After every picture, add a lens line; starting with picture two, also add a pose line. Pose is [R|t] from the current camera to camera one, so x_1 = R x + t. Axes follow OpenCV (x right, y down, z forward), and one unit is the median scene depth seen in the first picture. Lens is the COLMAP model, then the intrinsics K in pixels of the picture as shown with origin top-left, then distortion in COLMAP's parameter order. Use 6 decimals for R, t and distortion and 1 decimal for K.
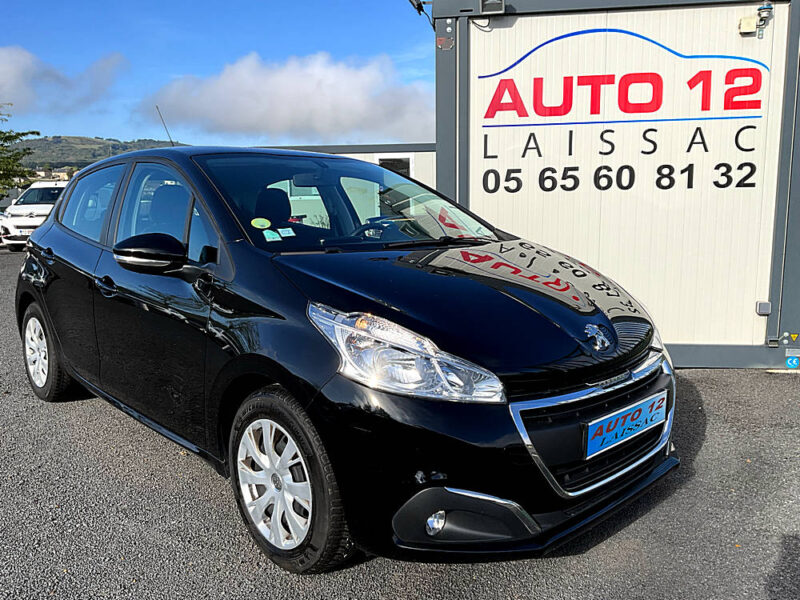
lens RADIAL K [[664.9, 0, 396.5], [0, 664.9, 300.4], [0, 0, 1]] dist [0.042262, -0.123572]
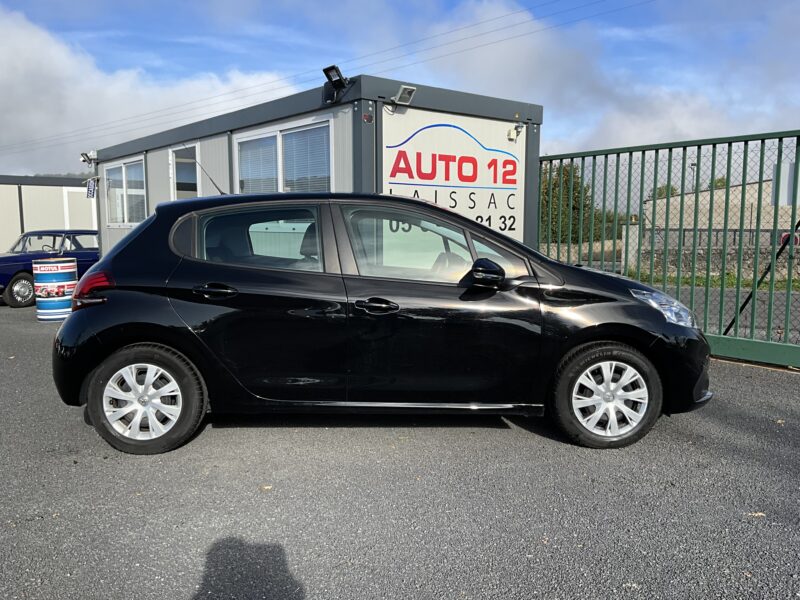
lens RADIAL K [[664.9, 0, 396.5], [0, 664.9, 300.4], [0, 0, 1]] dist [0.042262, -0.123572]
pose [[0.658906, -0.066031, 0.749322, -0.920566], [0.110454, 0.993835, -0.009548, -0.011607], [-0.744072, 0.089056, 0.662137, 0.125065]]
